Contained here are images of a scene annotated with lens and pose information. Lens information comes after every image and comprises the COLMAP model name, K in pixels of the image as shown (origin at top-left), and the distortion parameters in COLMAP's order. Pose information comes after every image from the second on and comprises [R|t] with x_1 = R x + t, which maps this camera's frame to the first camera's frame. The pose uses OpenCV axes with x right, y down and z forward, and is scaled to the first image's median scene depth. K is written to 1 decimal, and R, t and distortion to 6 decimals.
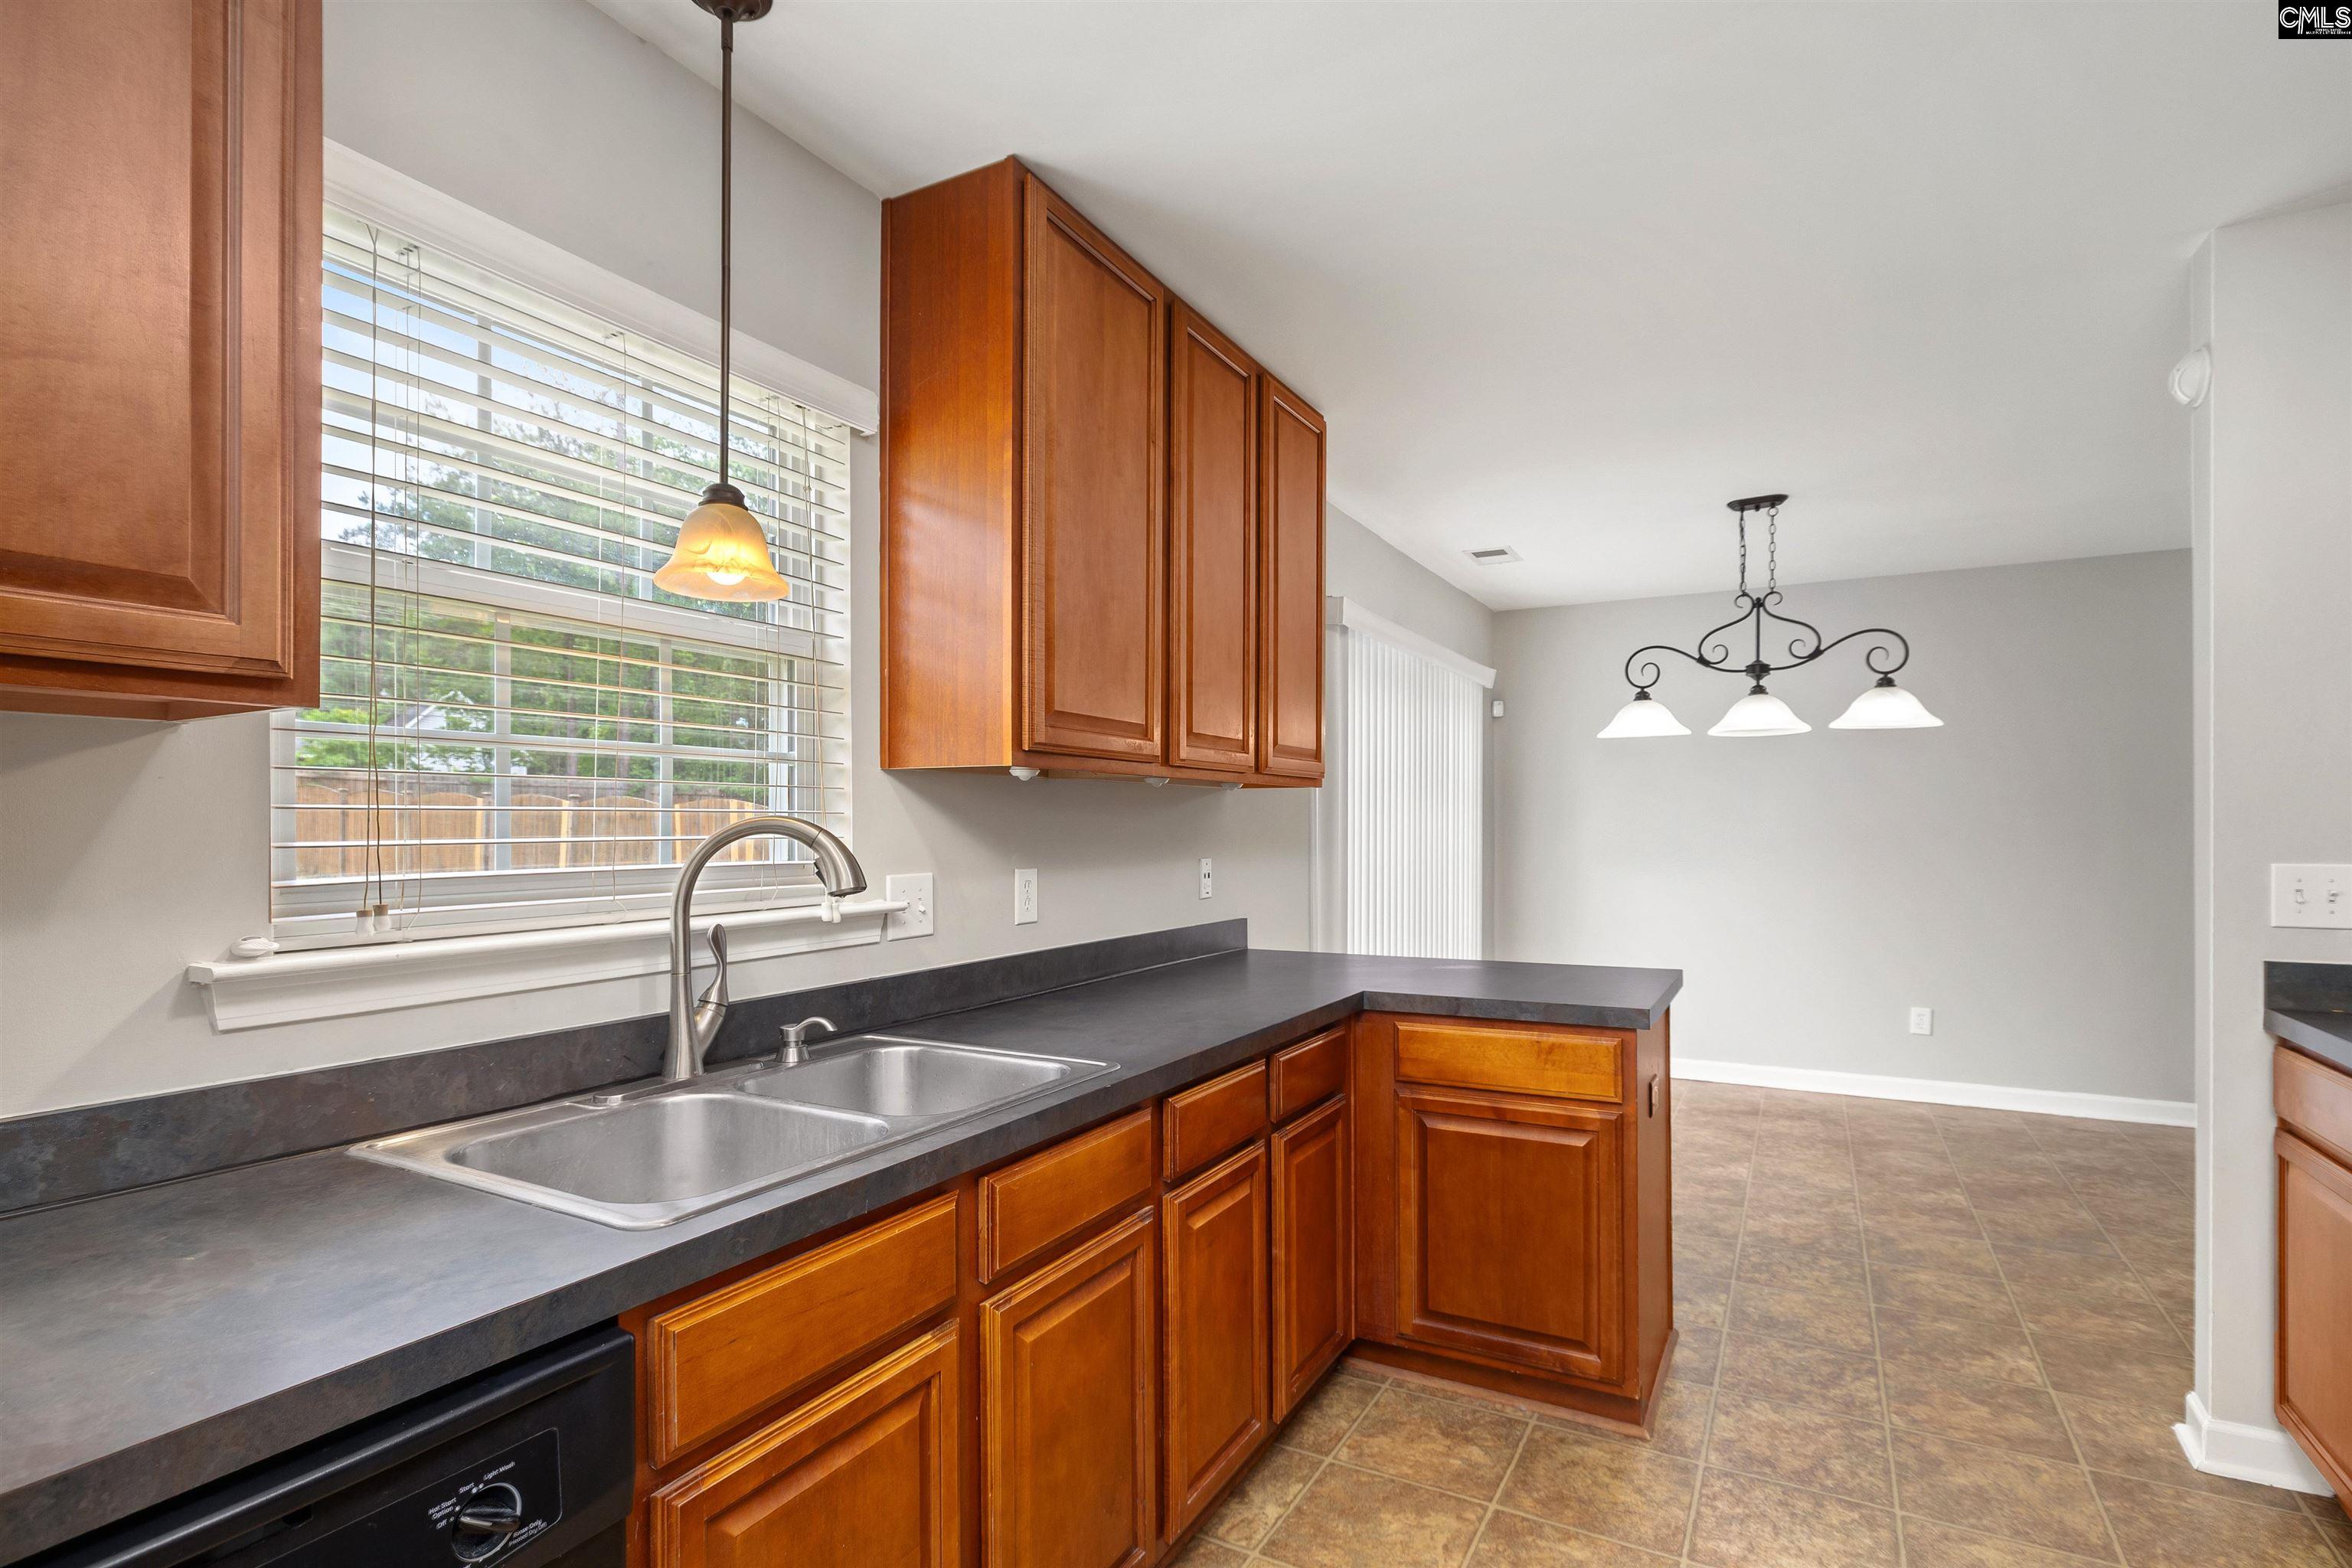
lens RADIAL K [[1131.9, 0, 1180.3], [0, 1131.9, 831.8], [0, 0, 1]] dist [-0.003478, 0.000707]
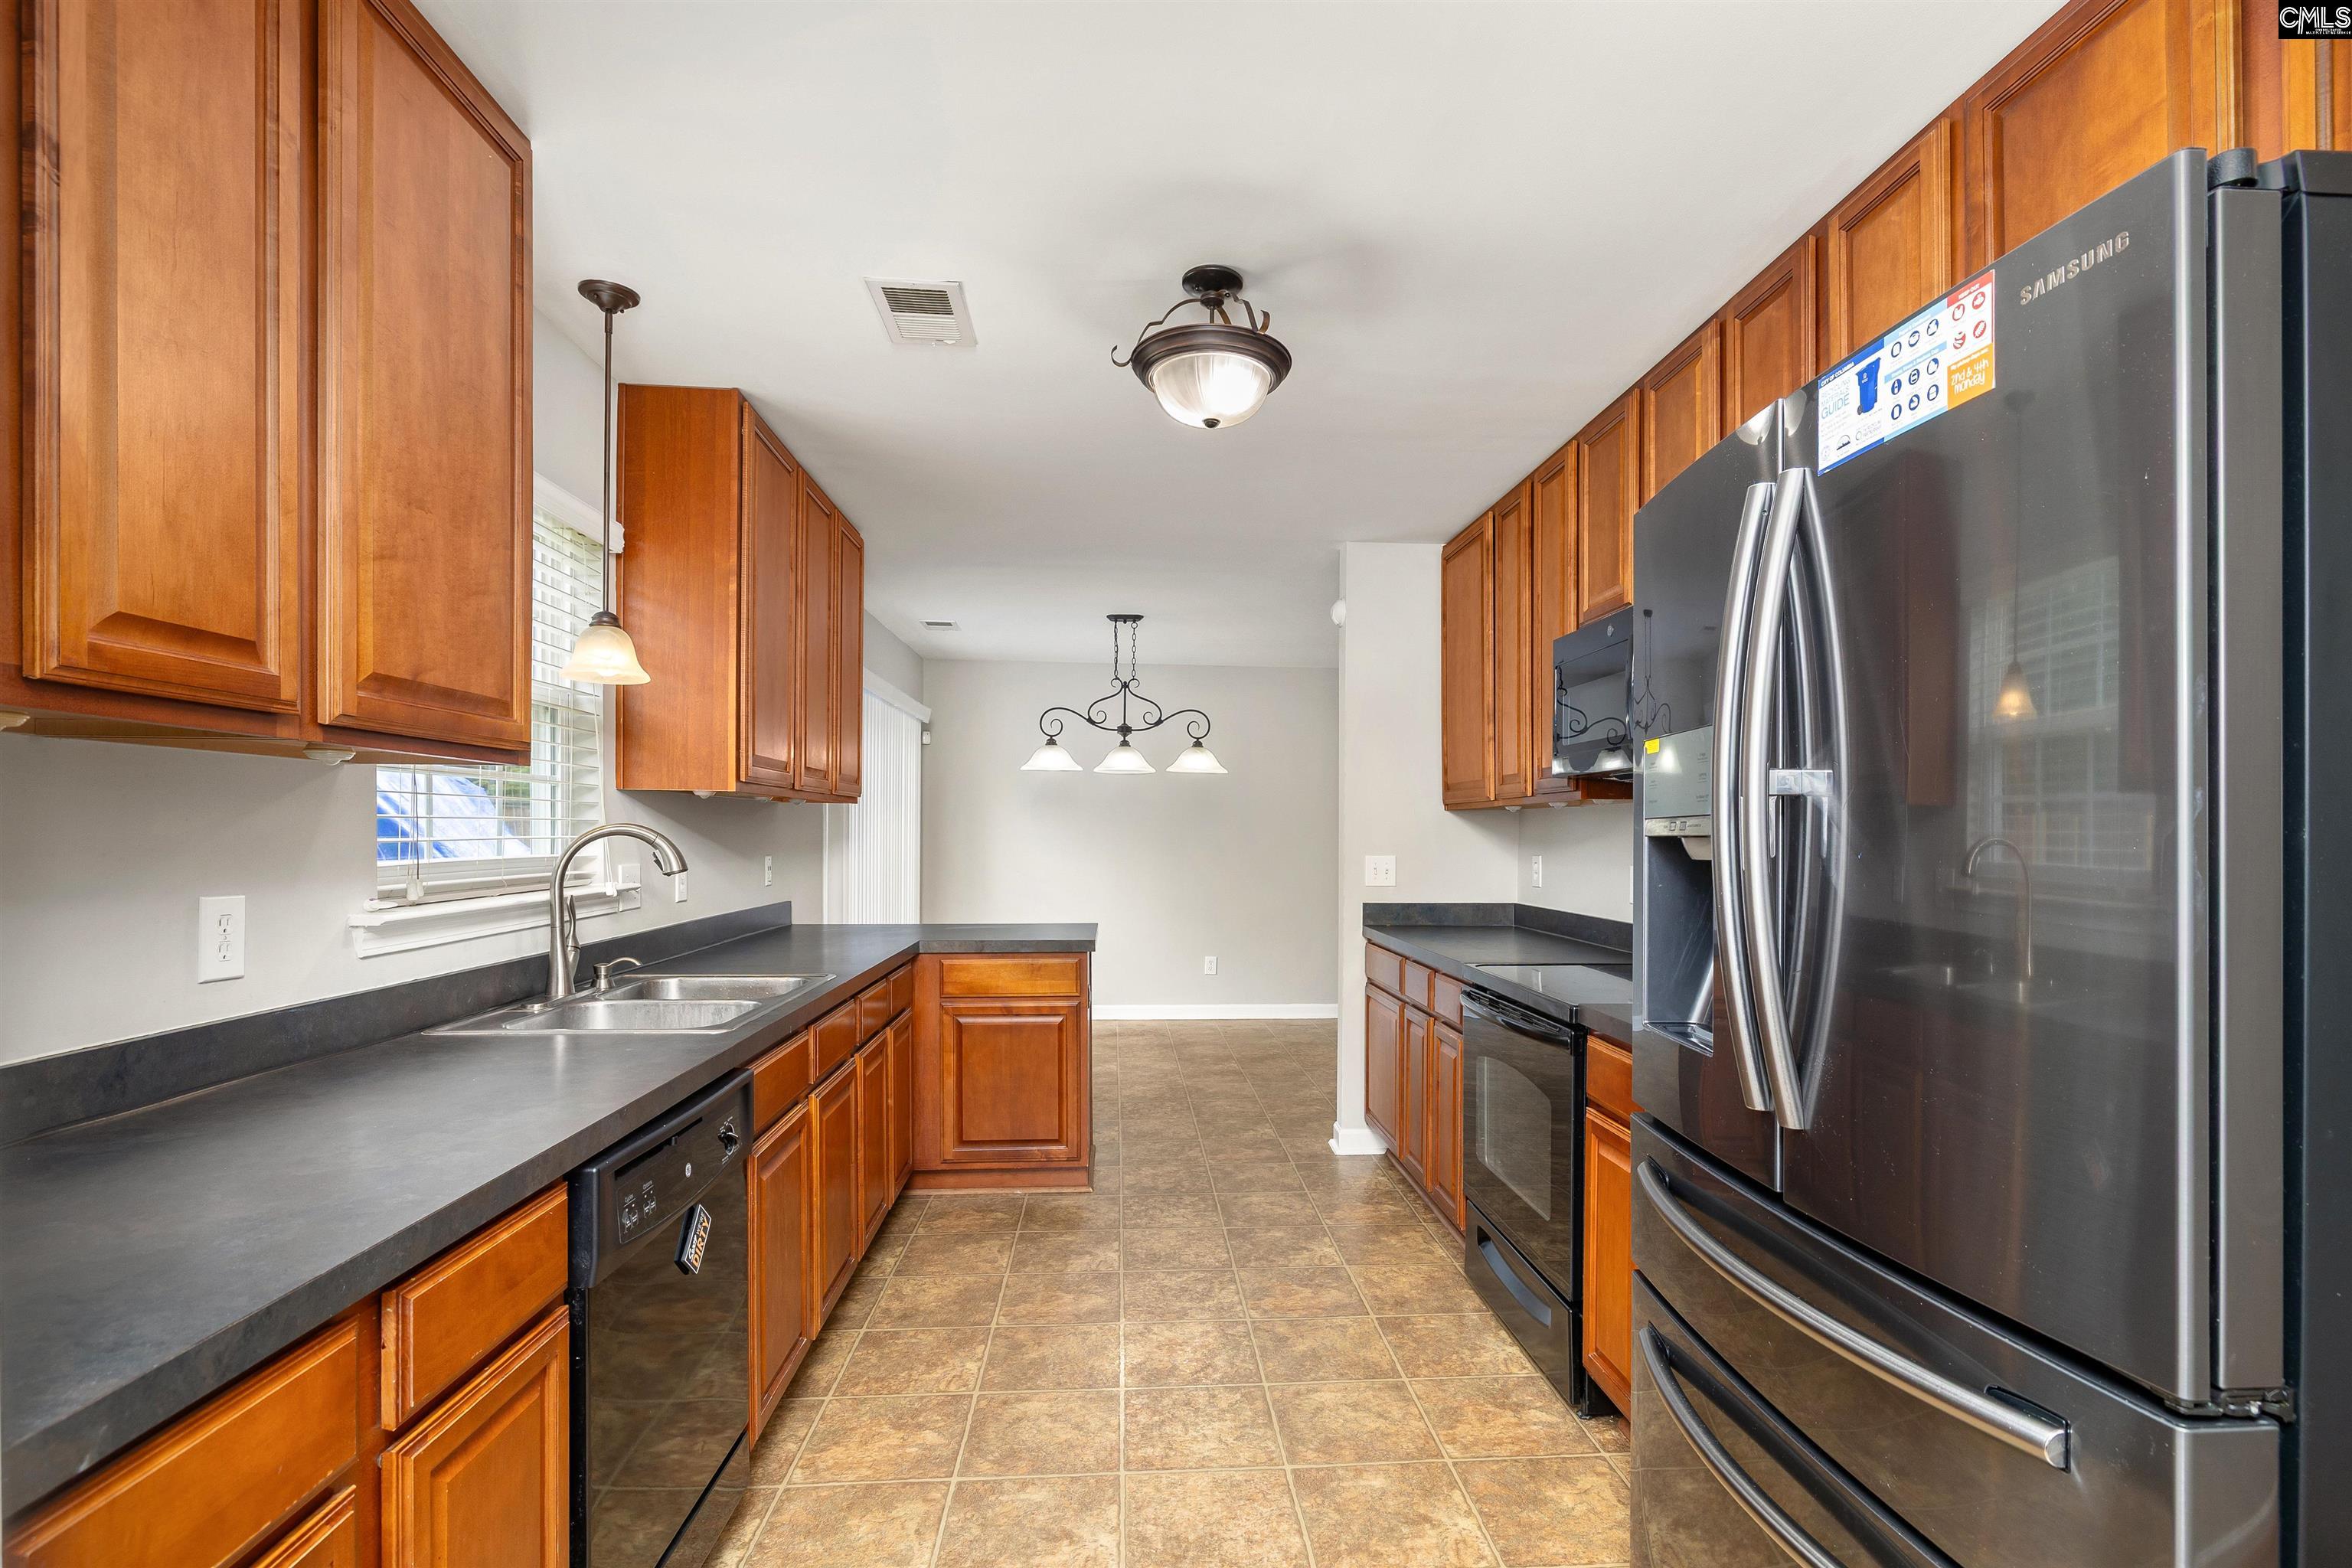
lens RADIAL K [[1099.3, 0, 1174.9], [0, 1099.3, 830.9], [0, 0, 1]] dist [-0.001939, -0.000458]
pose [[0.846999, 0.010153, 0.531497, -0.330428], [-0.007000, 0.999944, -0.007945, 0.001778], [-0.531548, 0.003009, 0.847023, -0.429509]]
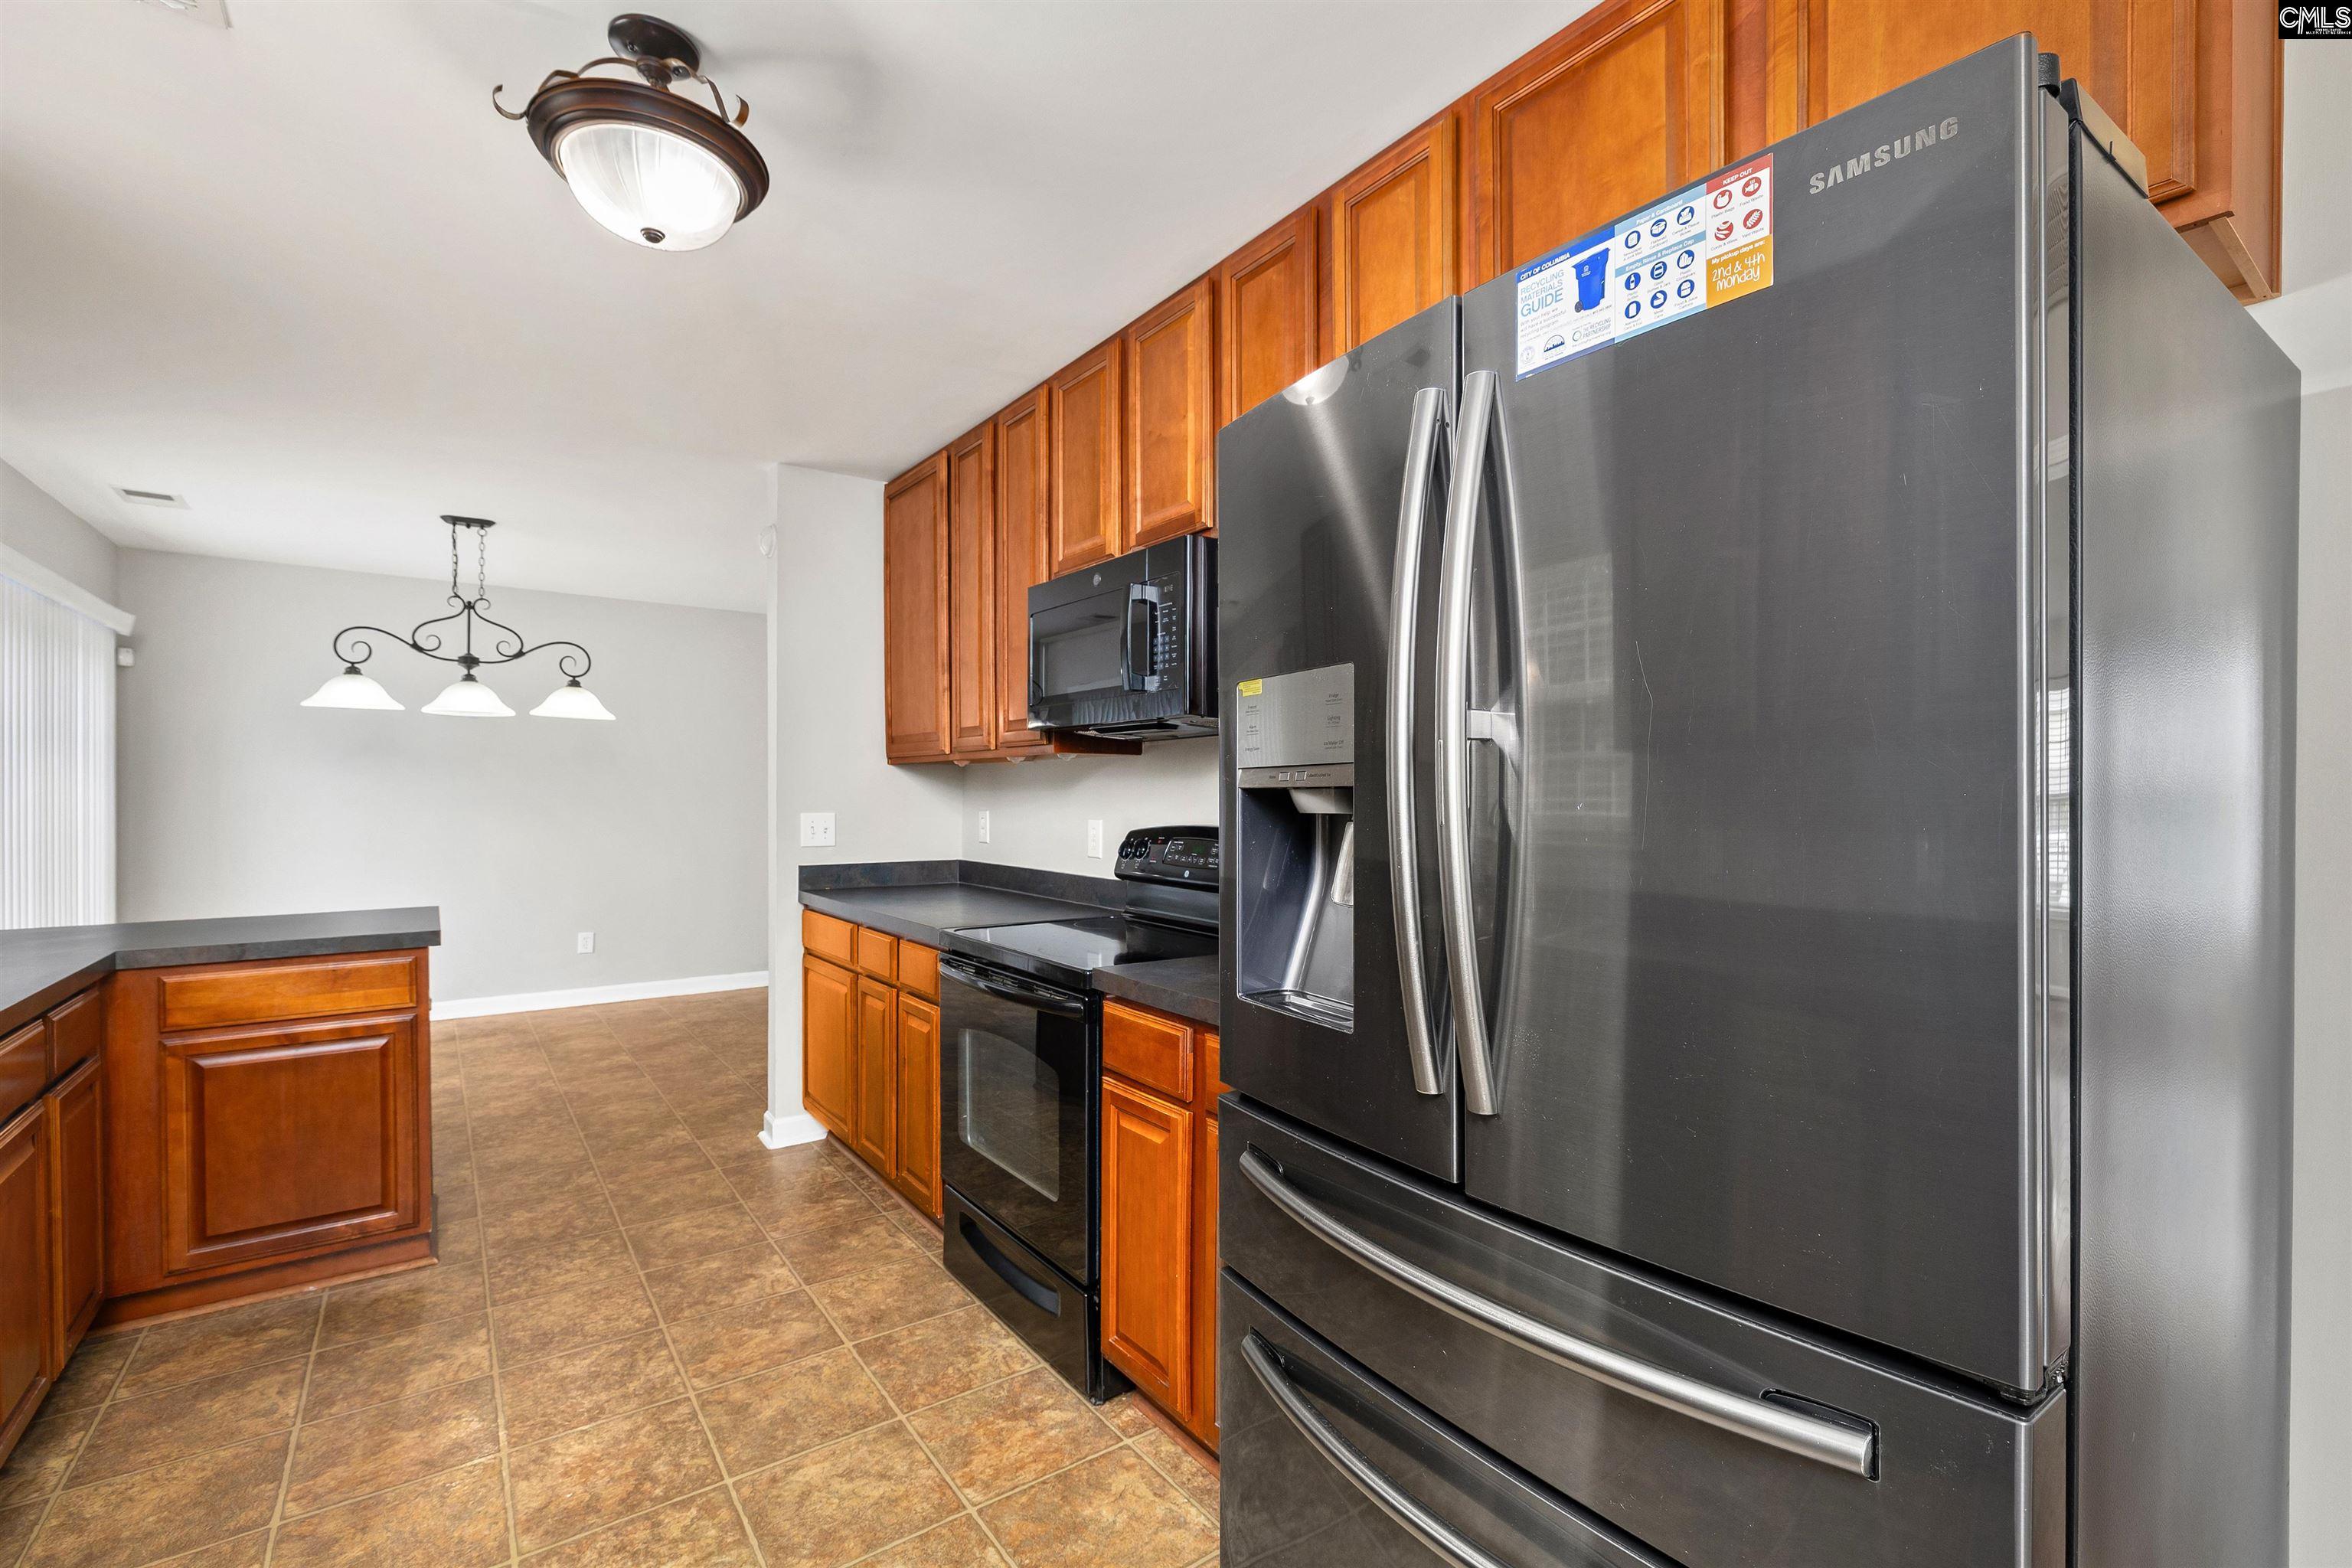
lens RADIAL K [[1039.3, 0, 1177.7], [0, 1039.3, 796.5], [0, 0, 1]] dist [0.001383, -0.000118]
pose [[0.428047, 0.001687, 0.903755, -0.268333], [-0.000533, 0.999999, -0.001614, 0.003191], [-0.903756, 0.000210, 0.428047, -0.249175]]
